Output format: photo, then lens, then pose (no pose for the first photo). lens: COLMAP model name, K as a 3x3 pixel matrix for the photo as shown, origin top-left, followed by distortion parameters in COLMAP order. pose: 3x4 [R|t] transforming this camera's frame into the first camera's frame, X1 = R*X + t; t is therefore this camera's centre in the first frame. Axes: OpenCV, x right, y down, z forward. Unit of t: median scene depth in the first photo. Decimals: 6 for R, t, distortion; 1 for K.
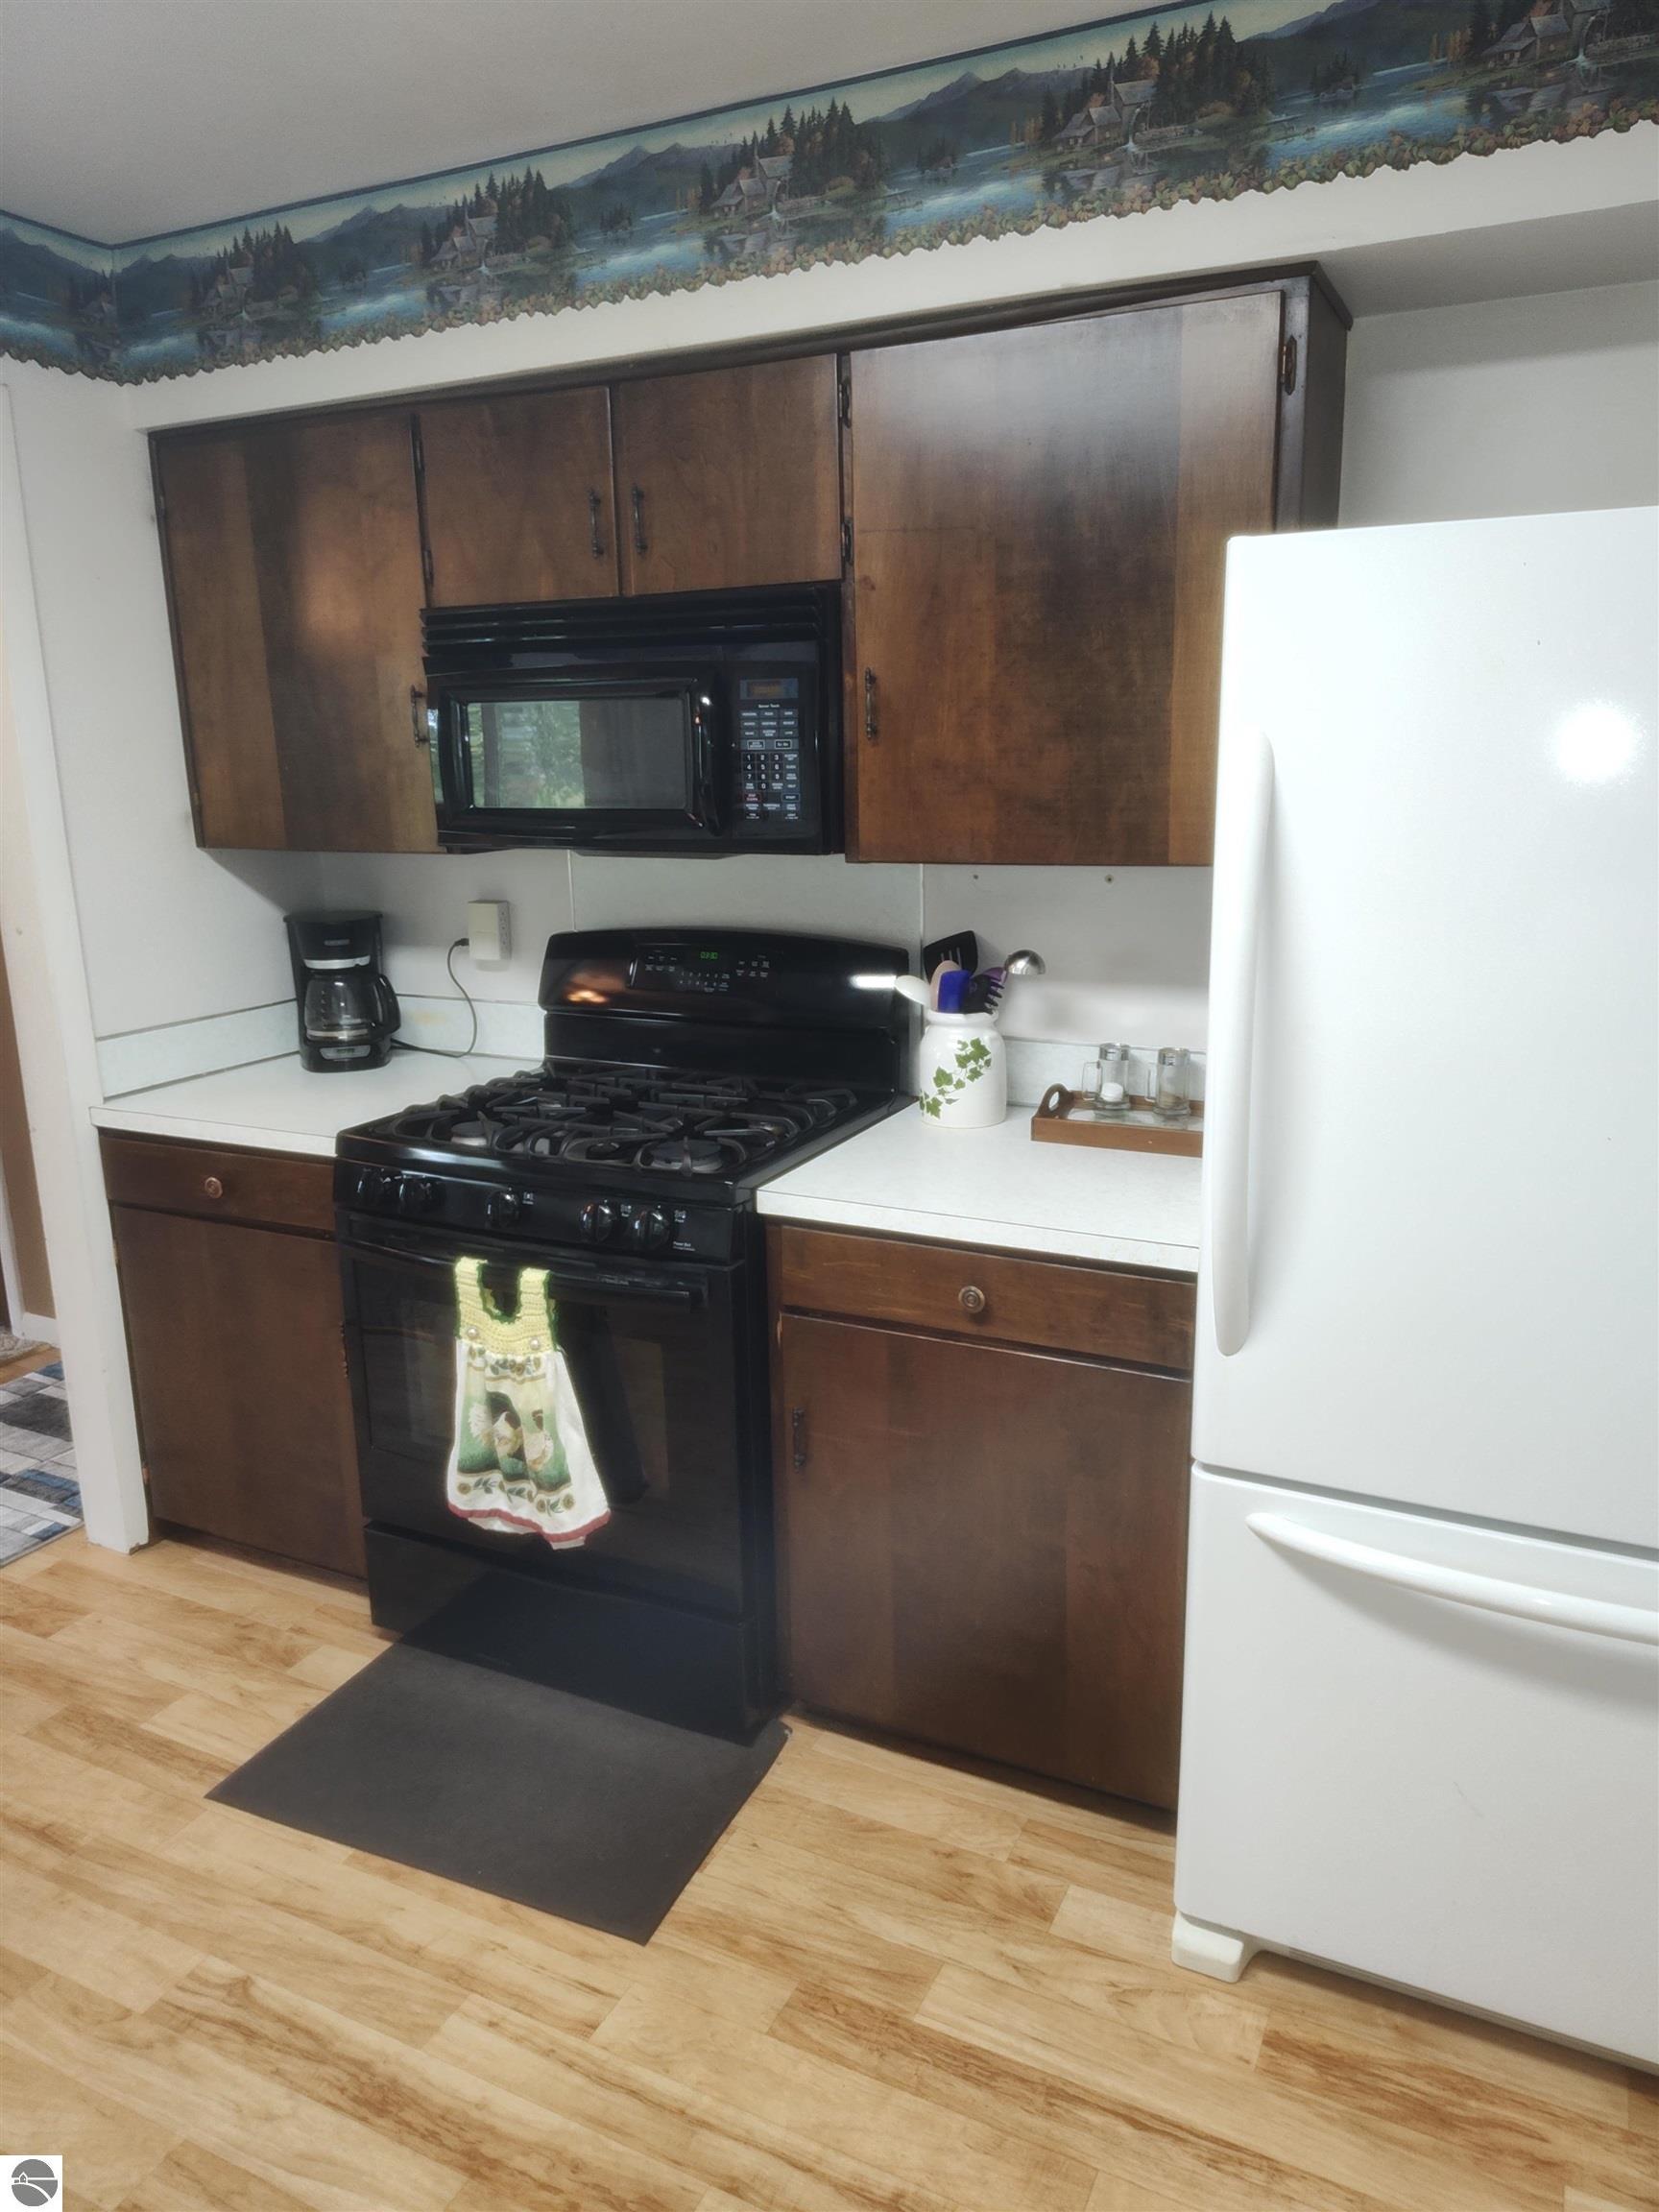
lens RADIAL K [[1508.9, 0, 820.0], [0, 1508.9, 1113.9], [0, 0, 1]] dist [0.024296, -0.026992]
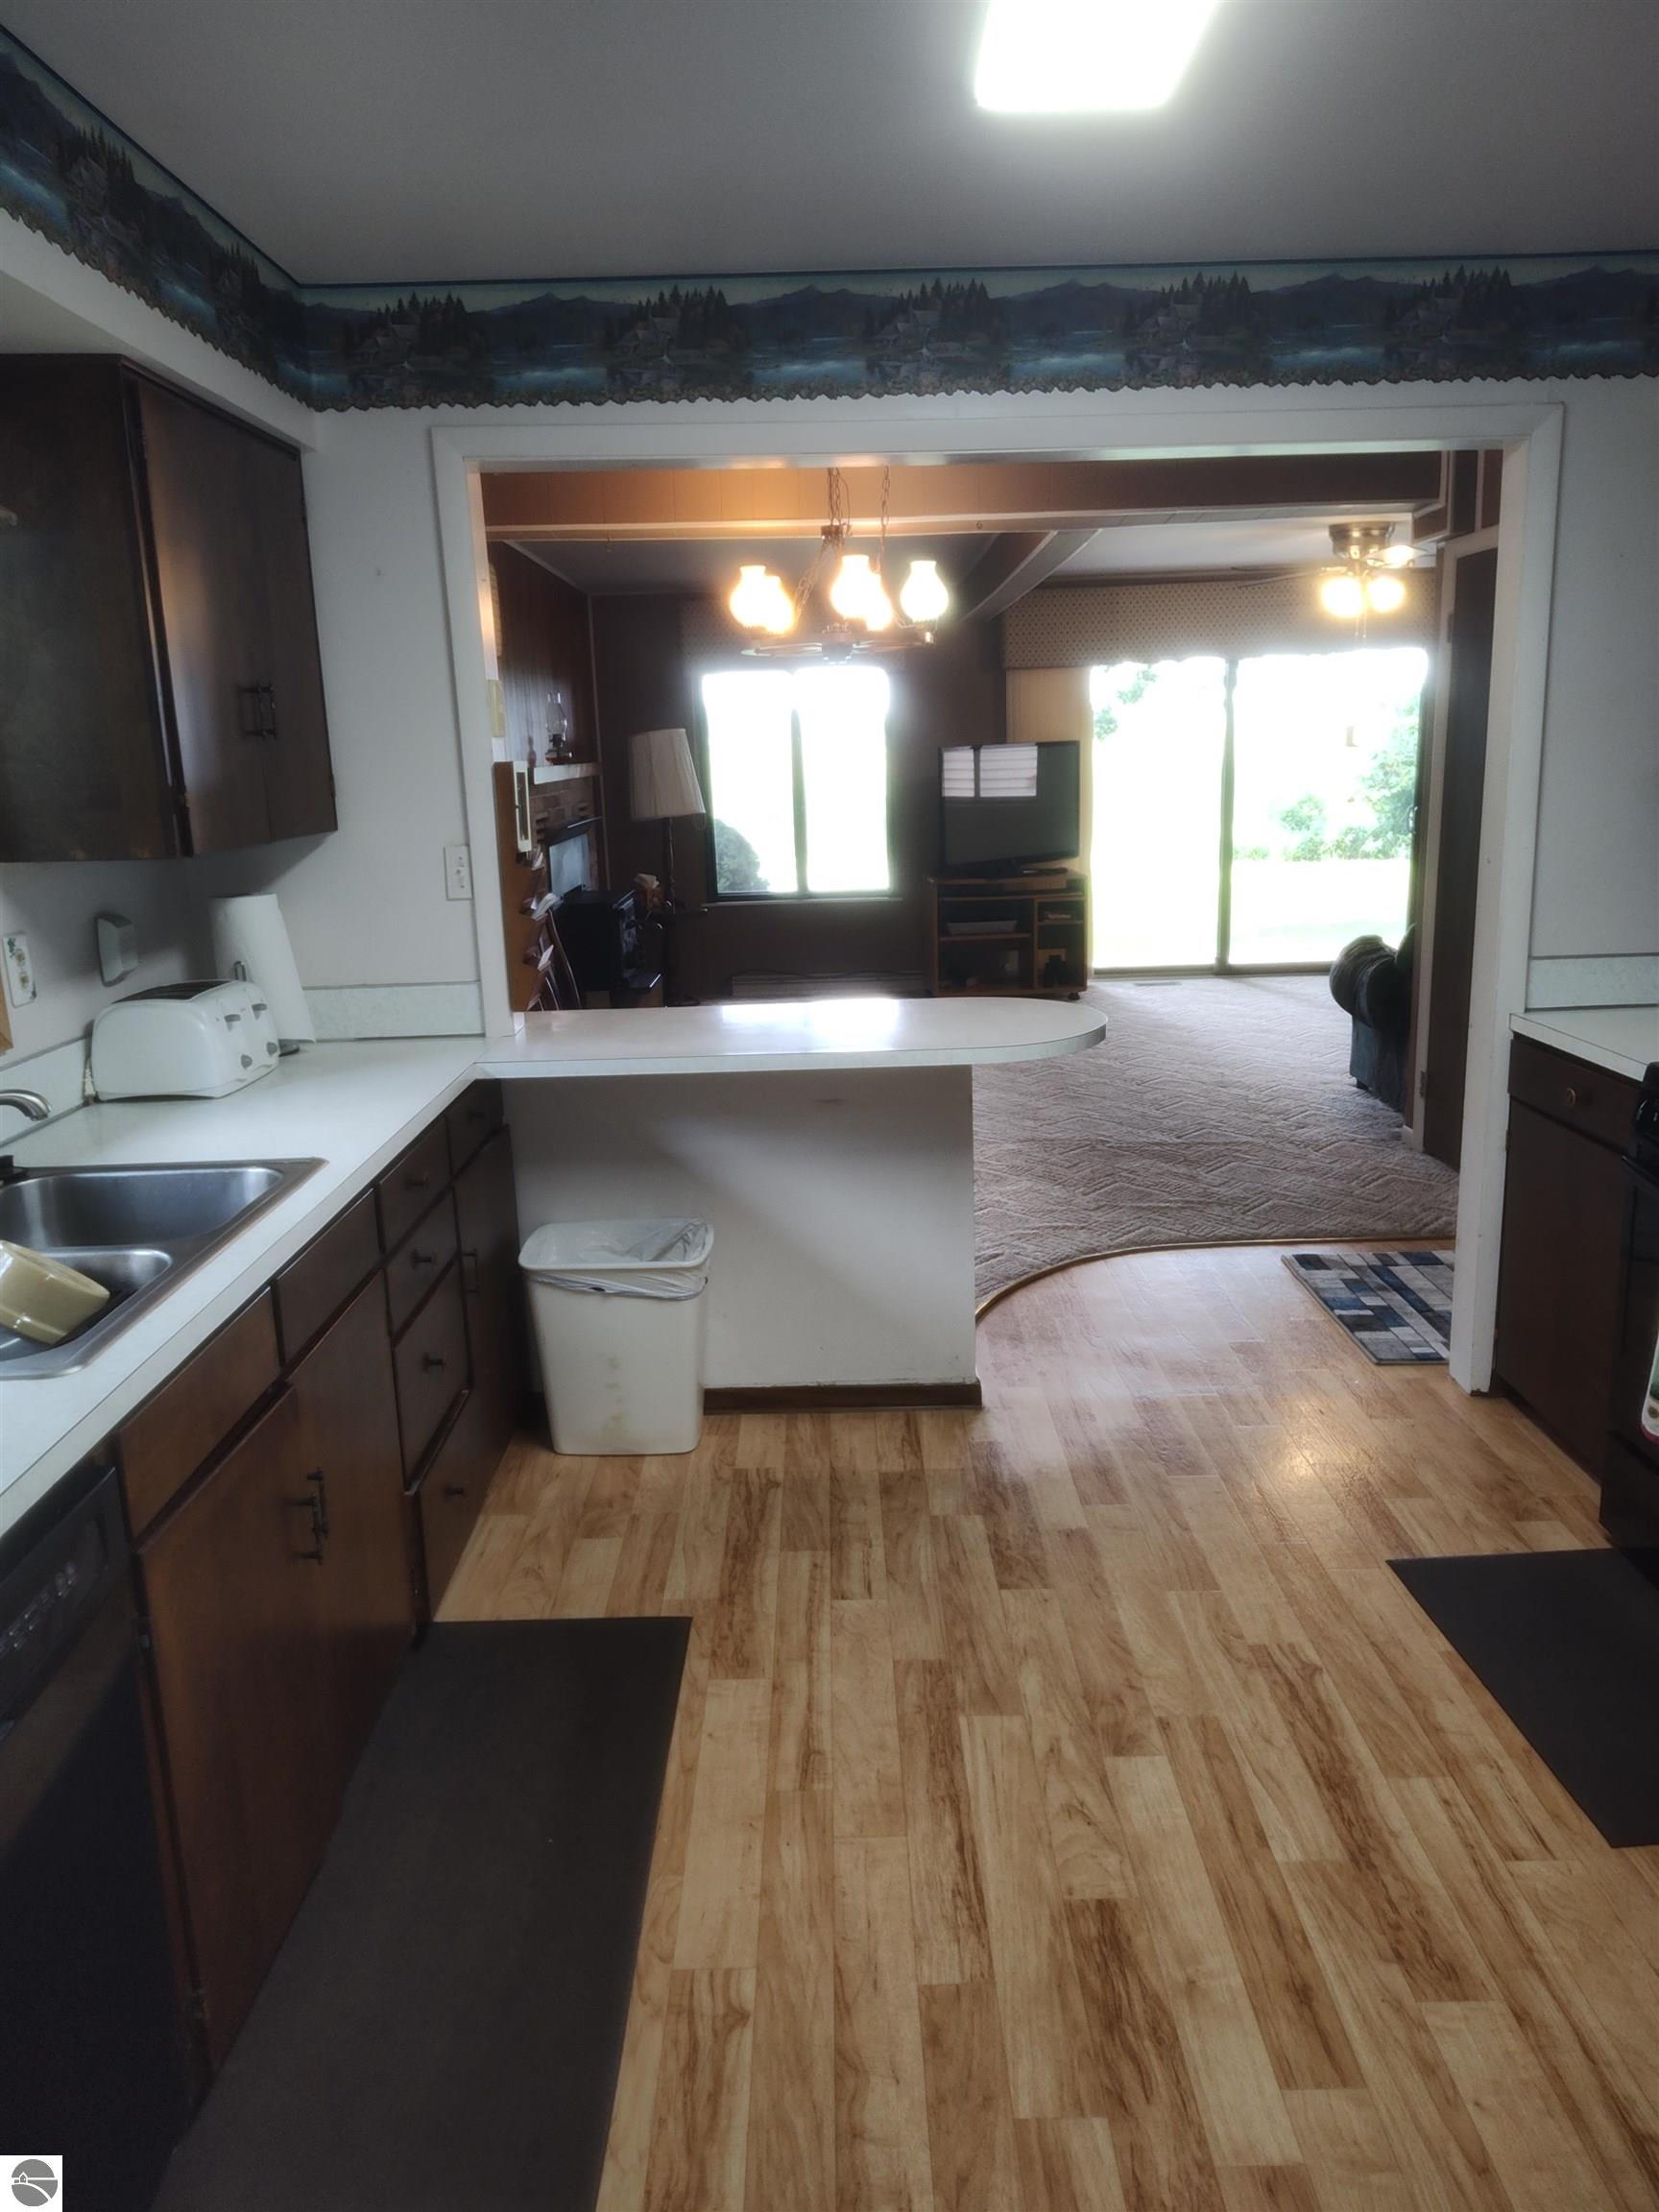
lens RADIAL K [[1508.9, 0, 825.0], [0, 1508.9, 1110.4], [0, 0, 1]] dist [0.024296, -0.026992]
pose [[0.443214, 0.209222, -0.871658, 0.474597], [-0.183368, 0.972980, 0.140304, 0.002304], [0.877461, 0.097649, 0.469603, -0.025710]]
